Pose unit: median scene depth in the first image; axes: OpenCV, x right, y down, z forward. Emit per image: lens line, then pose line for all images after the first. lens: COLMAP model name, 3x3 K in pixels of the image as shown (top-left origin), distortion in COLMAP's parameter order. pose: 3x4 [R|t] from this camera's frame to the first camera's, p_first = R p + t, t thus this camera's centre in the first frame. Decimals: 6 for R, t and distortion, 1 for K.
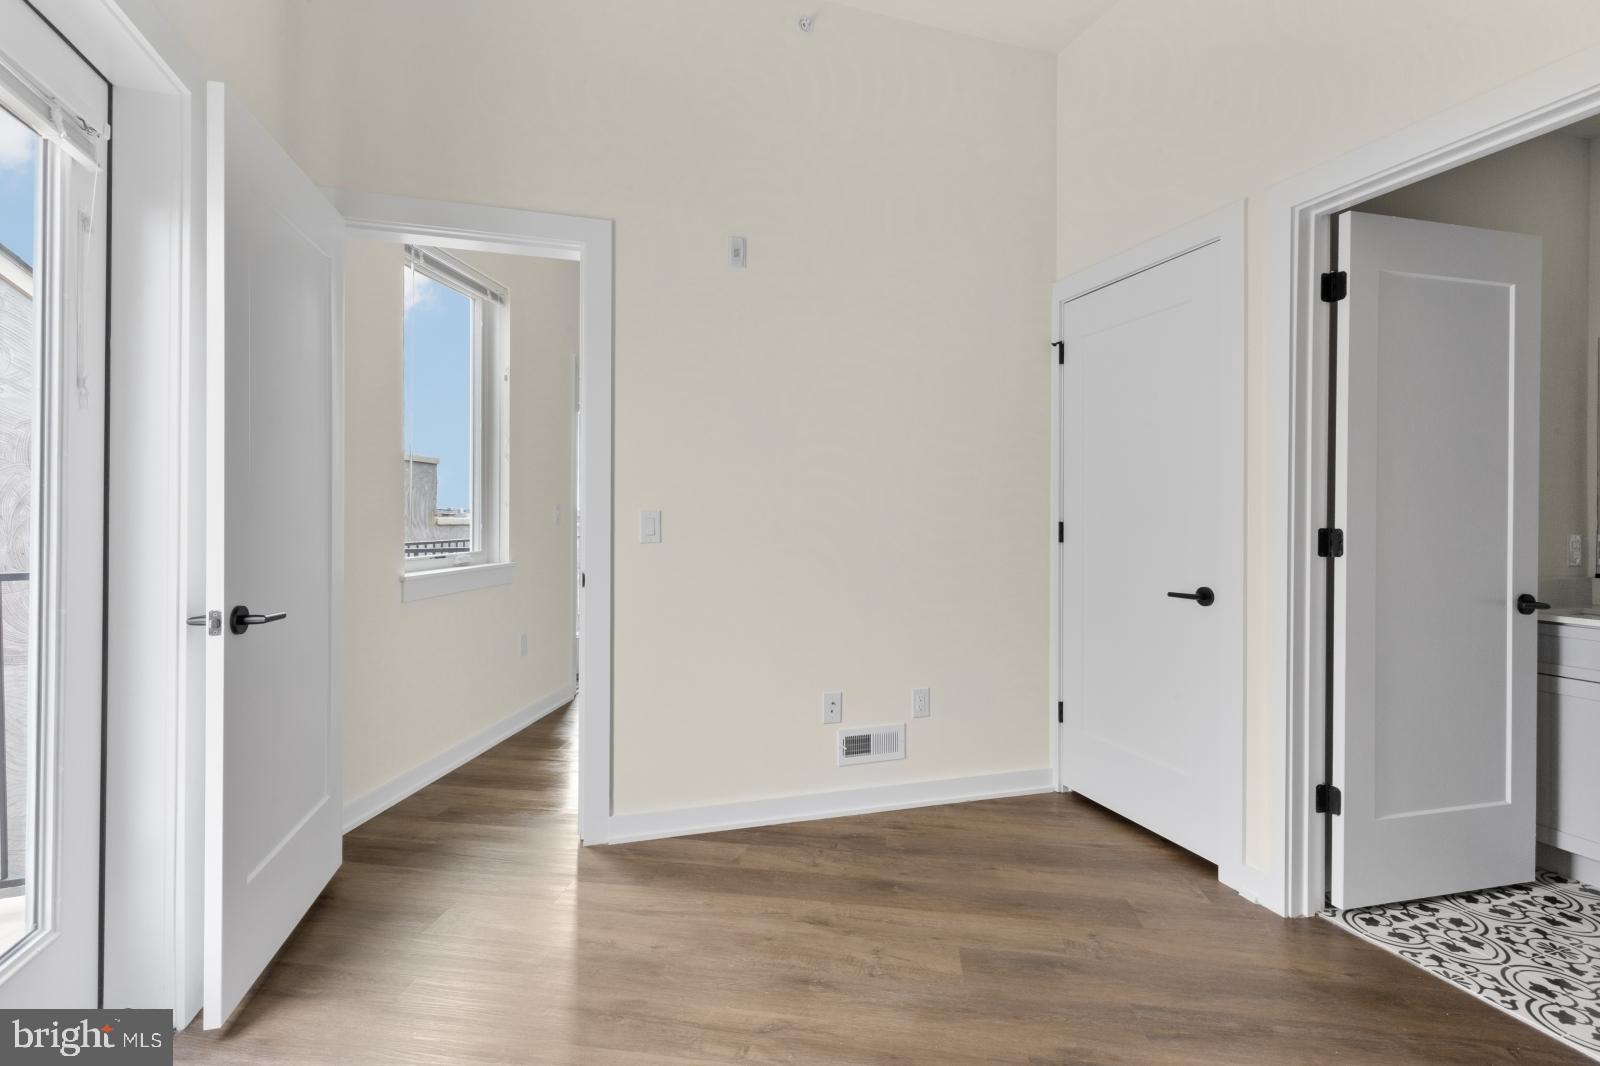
lens RADIAL K [[740.2, 0, 786.0], [0, 740.2, 490.5], [0, 0, 1]] dist [-0.001628, -0.000143]
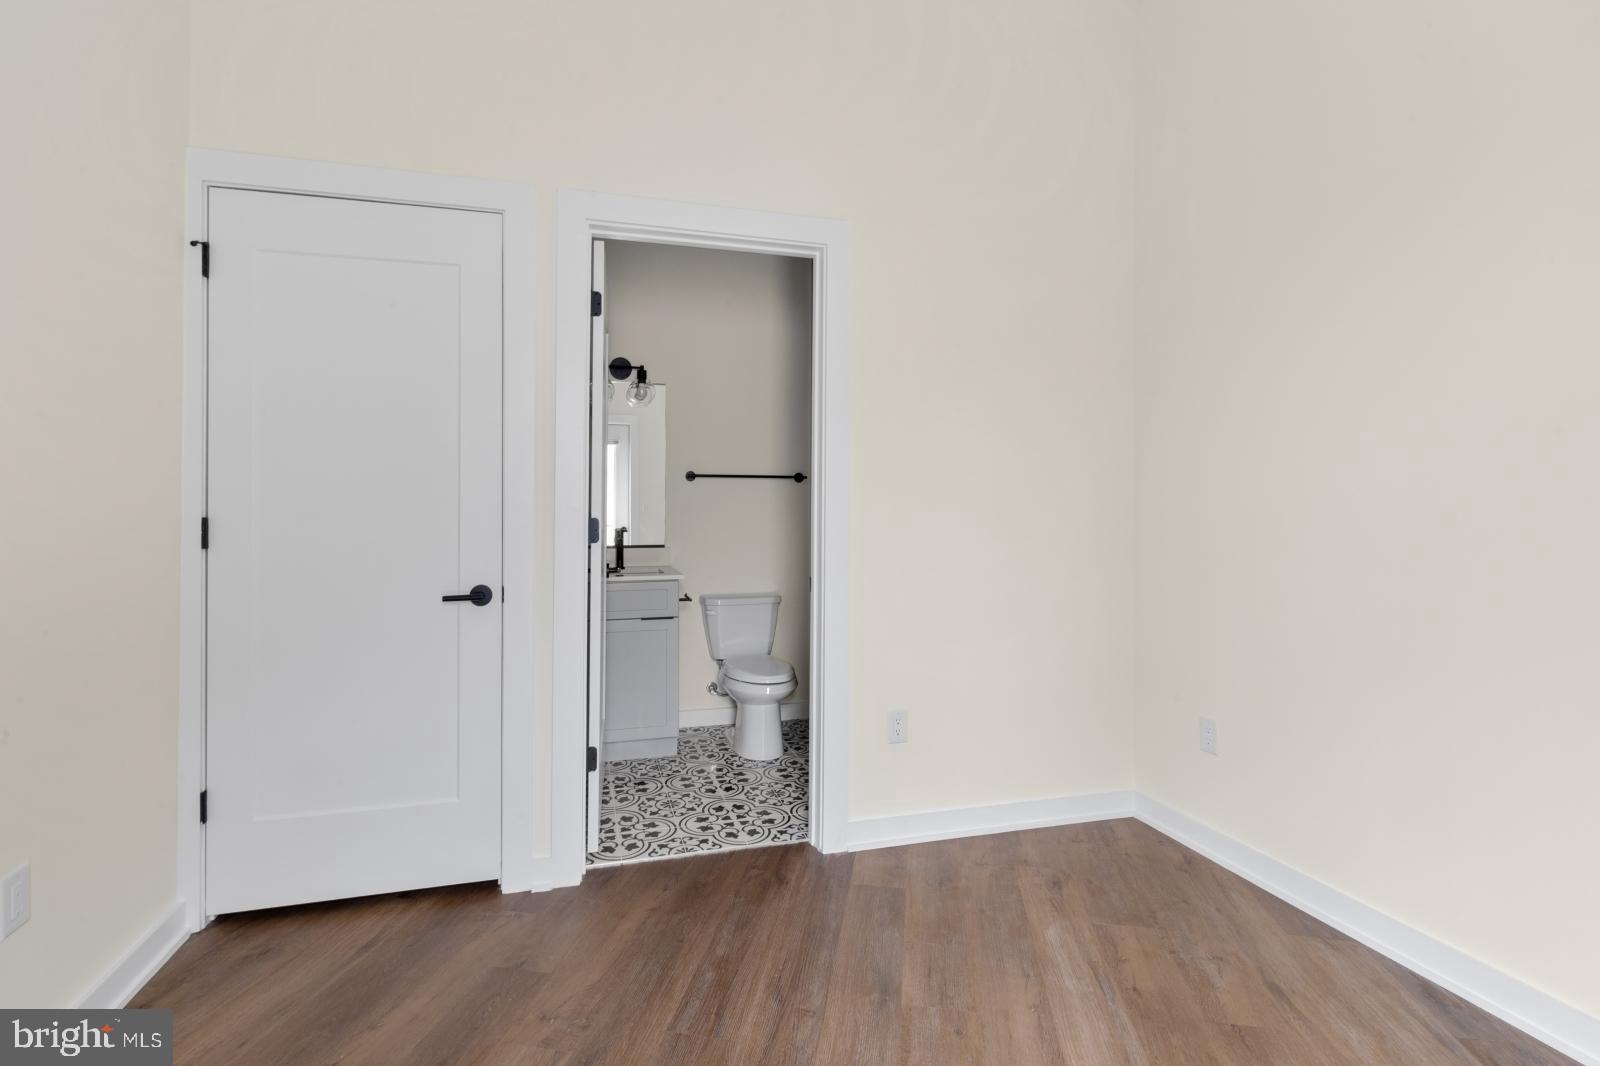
lens RADIAL K [[740.2, 0, 786.0], [0, 740.2, 490.5], [0, 0, 1]] dist [-0.001628, -0.000143]
pose [[0.046283, 0.015639, 0.998806, -0.353671], [-0.033345, 0.999344, -0.014102, 0.014362], [-0.998372, -0.032653, 0.046774, 0.618929]]
